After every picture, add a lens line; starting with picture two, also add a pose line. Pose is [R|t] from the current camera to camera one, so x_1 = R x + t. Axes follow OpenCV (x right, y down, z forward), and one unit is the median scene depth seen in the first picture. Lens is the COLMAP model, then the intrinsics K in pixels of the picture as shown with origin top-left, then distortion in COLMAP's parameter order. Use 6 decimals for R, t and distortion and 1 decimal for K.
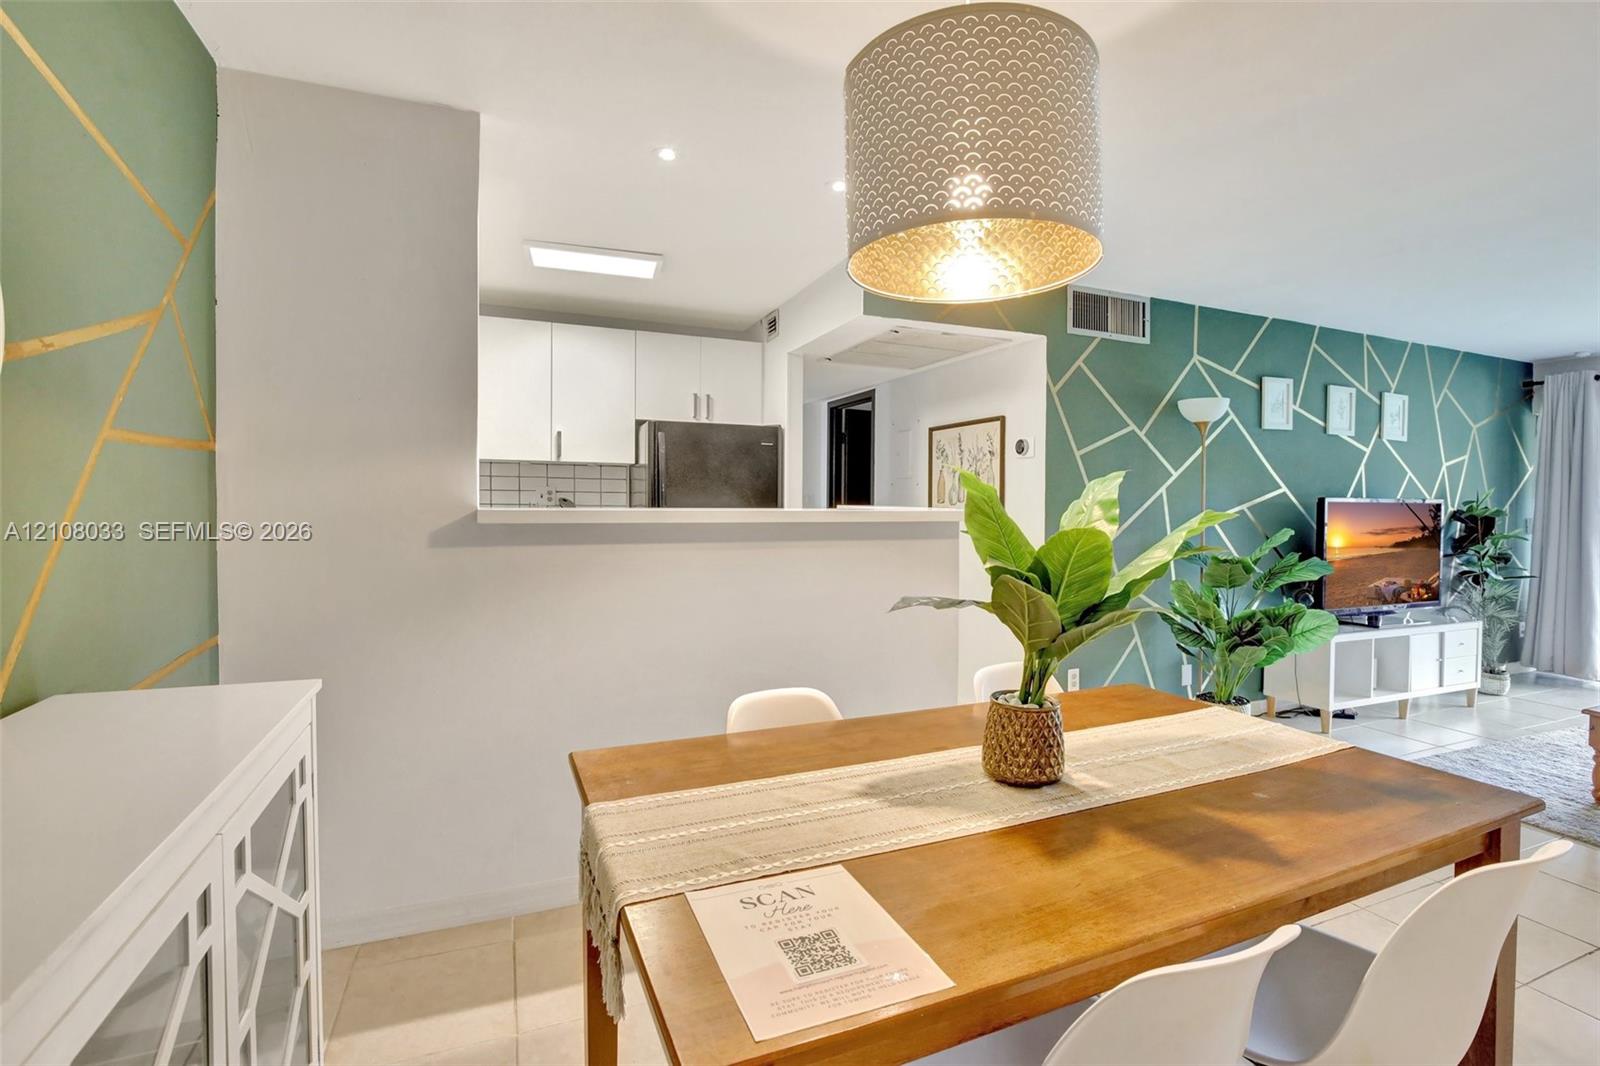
lens RADIAL K [[749.0, 0, 819.2], [0, 749.0, 517.0], [0, 0, 1]] dist [-0.020255, 0.001301]
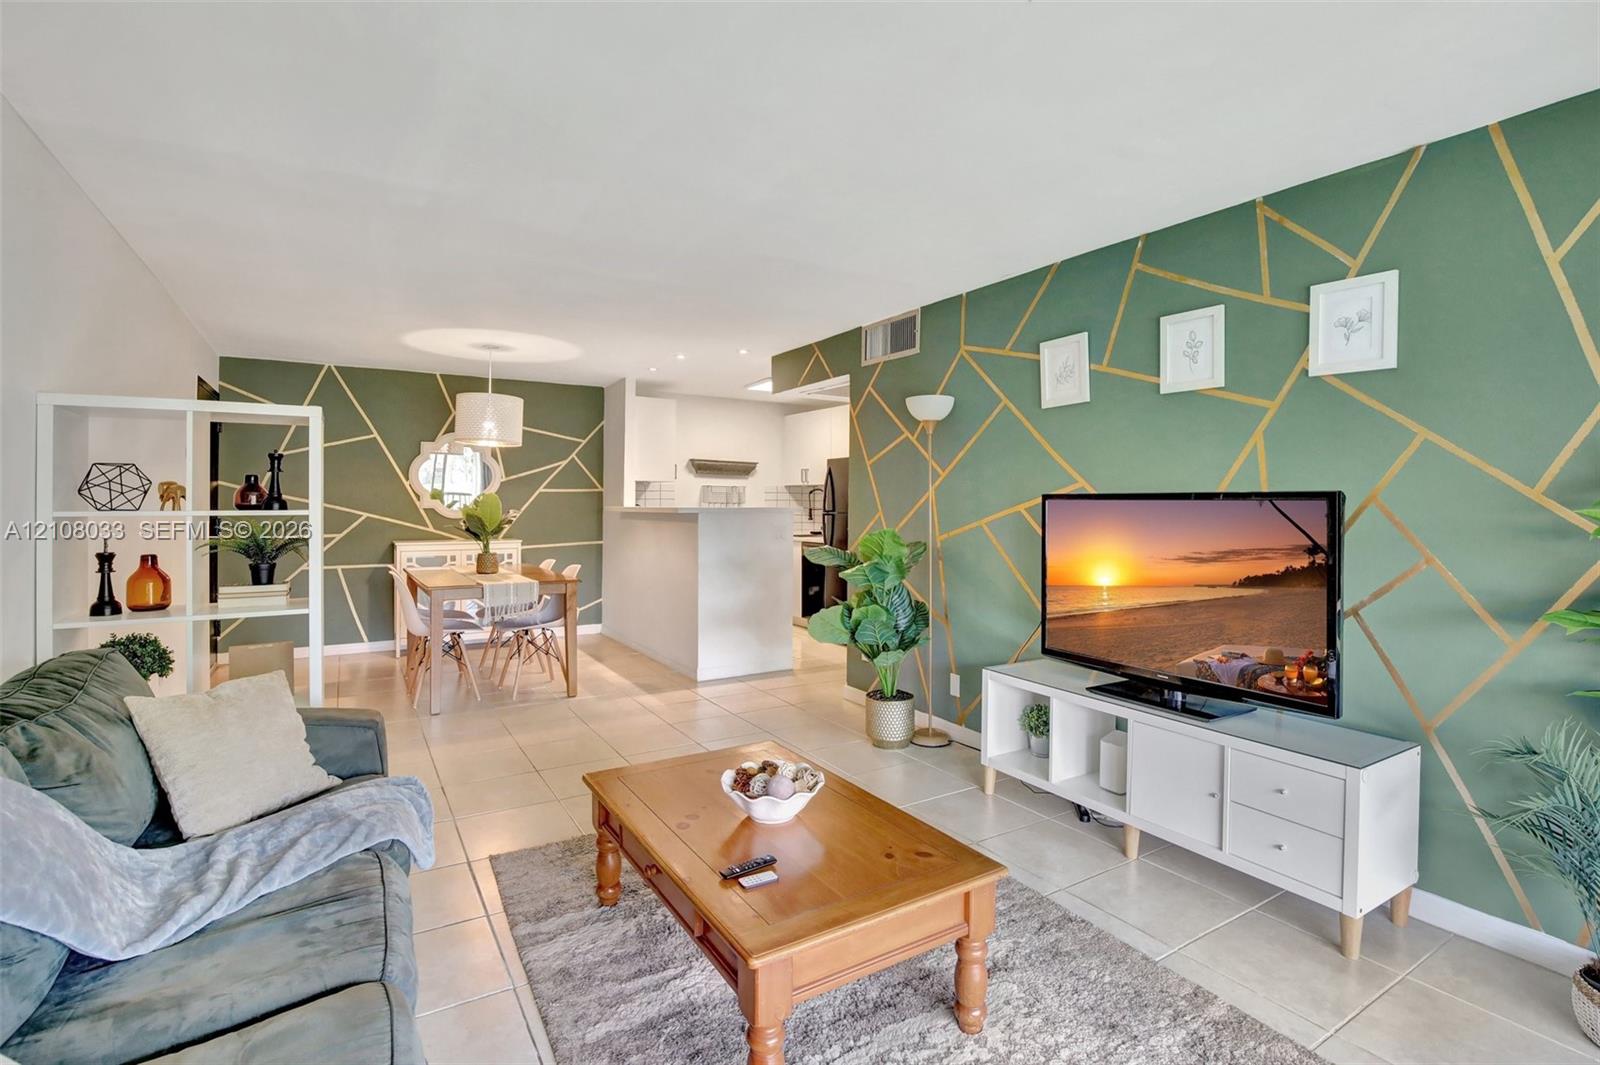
lens RADIAL K [[755.2, 0, 803.9], [0, 755.2, 511.2], [0, 0, 1]] dist [-0.024395, 0.000051]
pose [[0.144440, -0.000675, -0.989513, 1.314003], [-0.026193, 0.999647, -0.004505, 0.000281], [0.989167, 0.026569, 0.144372, 0.620204]]
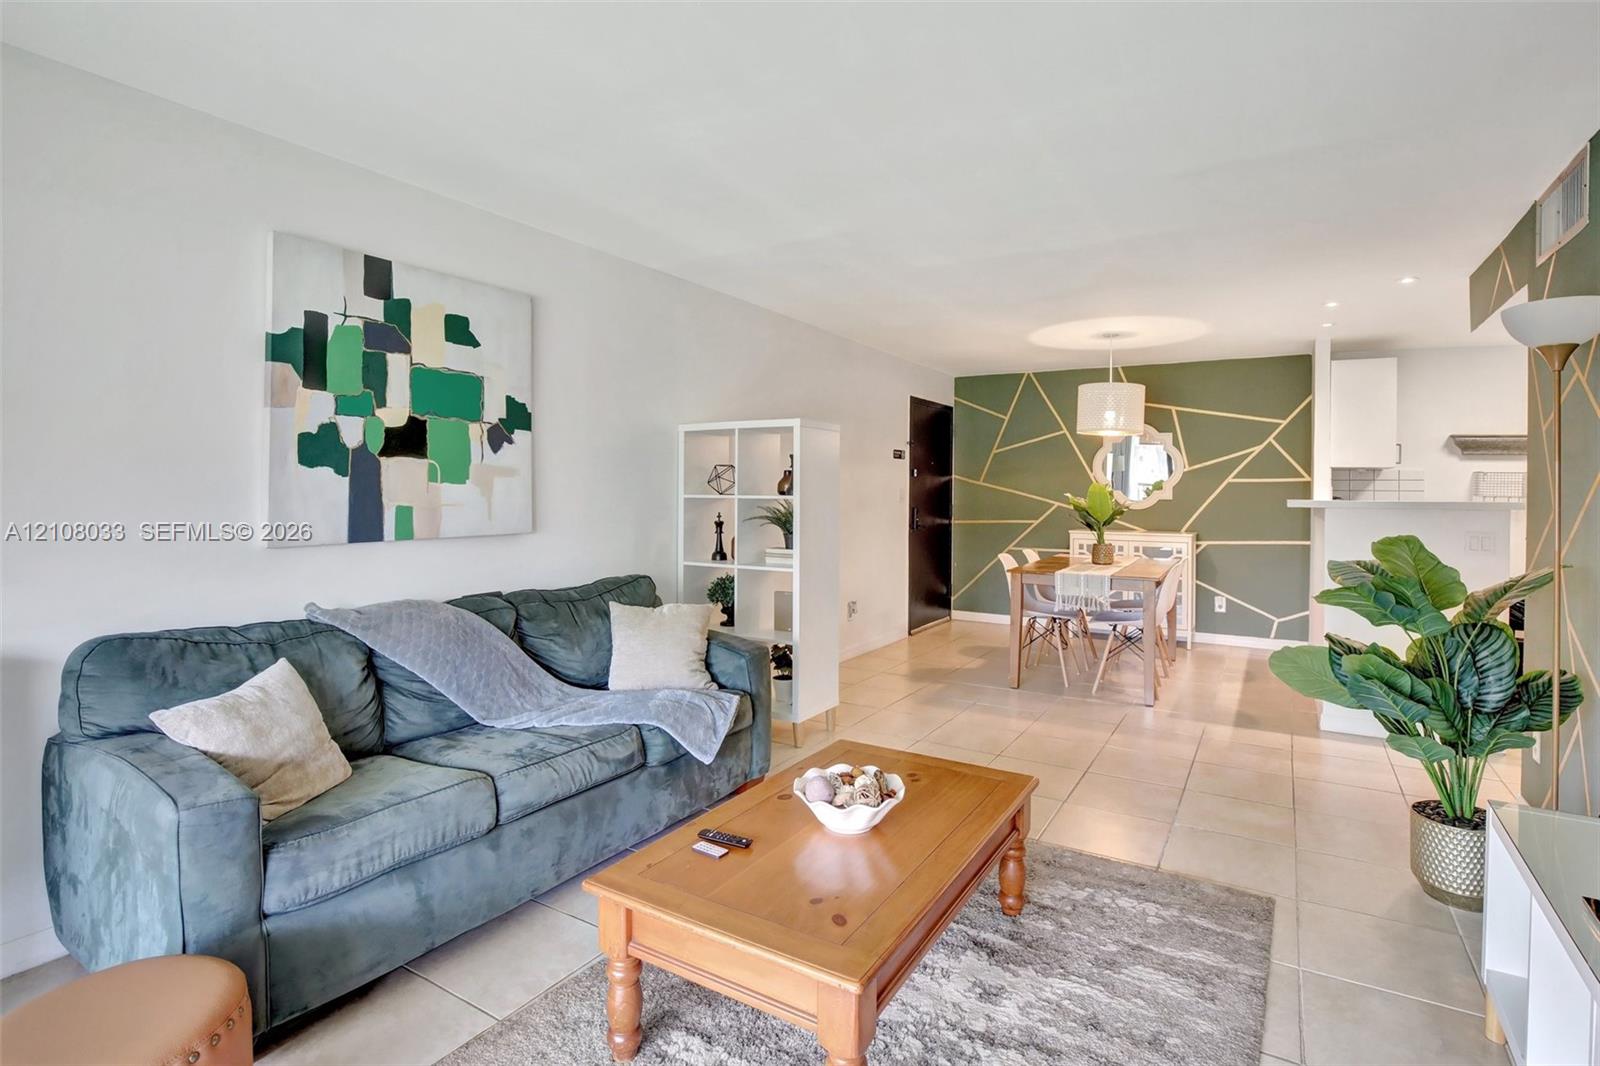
lens RADIAL K [[766.9, 0, 825.8], [0, 766.9, 501.8], [0, 0, 1]] dist [-0.026429, 0.000296]
pose [[-0.804378, -0.010511, -0.594025, 1.128963], [-0.033897, 0.999027, 0.028224, -0.010781], [0.593150, 0.042839, -0.803951, 1.002023]]
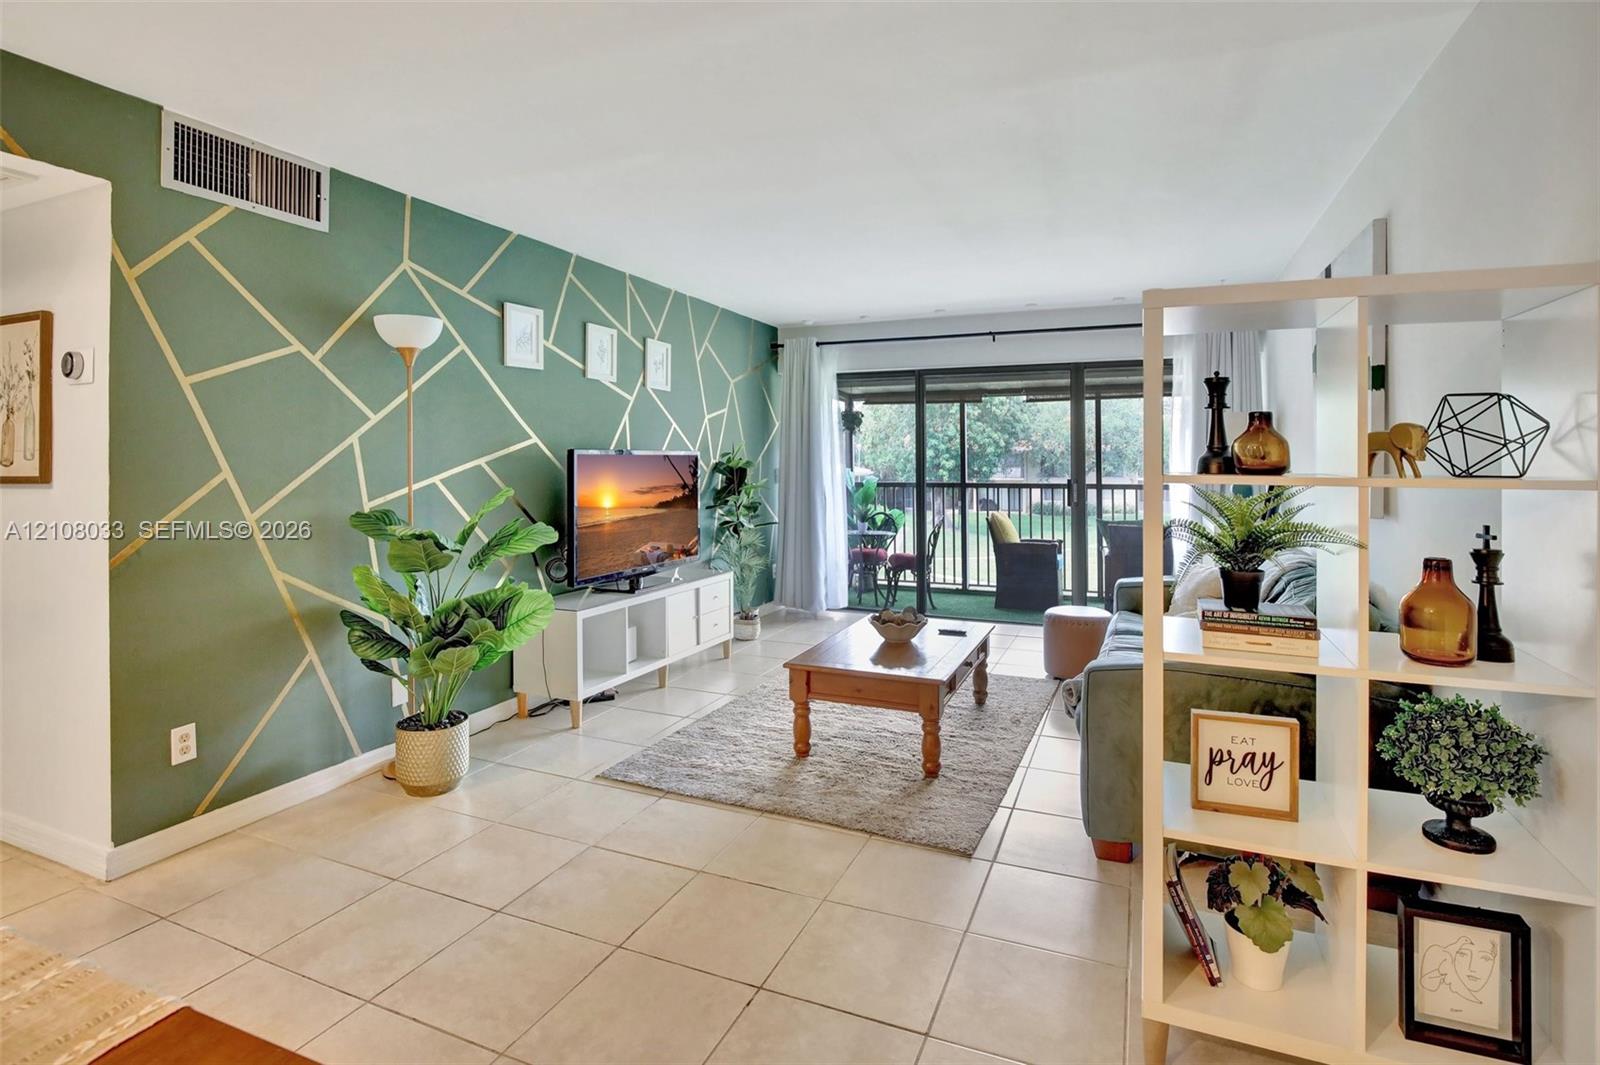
lens RADIAL K [[790.8, 0, 817.2], [0, 790.8, 452.5], [0, 0, 1]] dist [-0.027410, -0.000722]
pose [[0.719908, -0.005338, 0.694049, 0.235867], [0.024284, 0.999552, -0.017501, 0.000177], [-0.693644, 0.029453, 0.719715, 0.138545]]
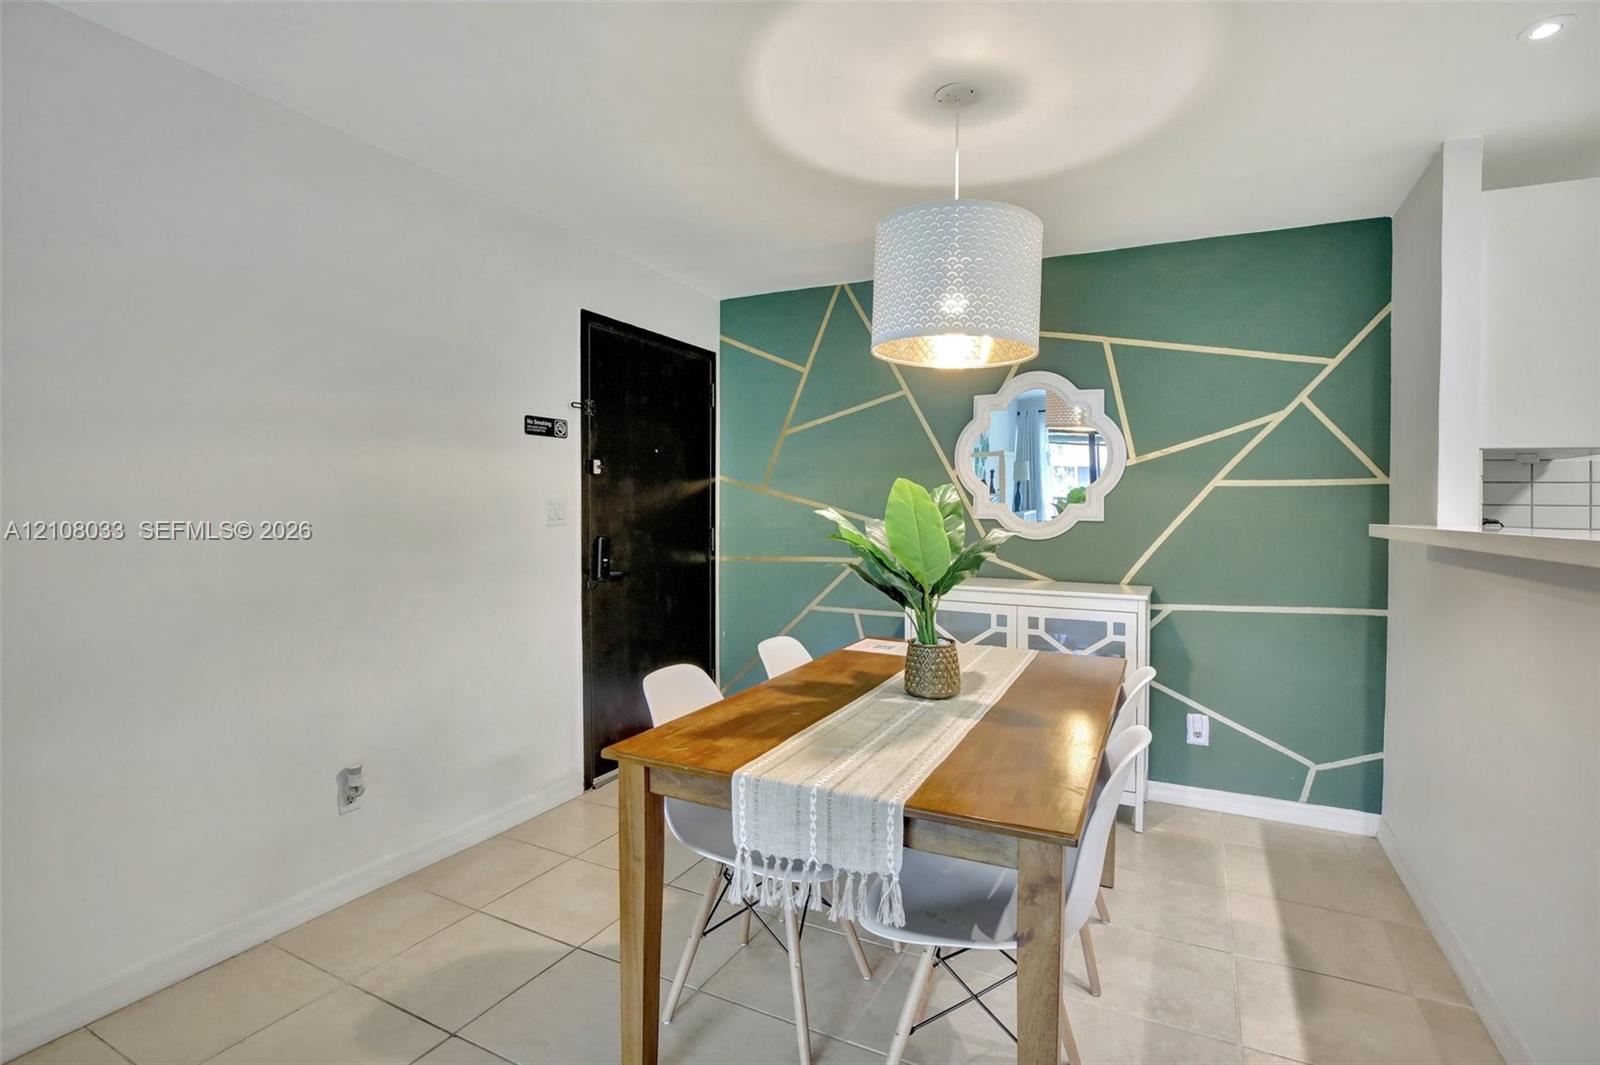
lens RADIAL K [[771.7, 0, 795.2], [0, 771.7, 498.0], [0, 0, 1]] dist [-0.015560, 0.000450]
pose [[-0.771996, -0.023839, -0.635180, 0.429997], [-0.037377, 0.999270, 0.007924, -0.013529], [0.634527, 0.029859, -0.772324, 0.604944]]
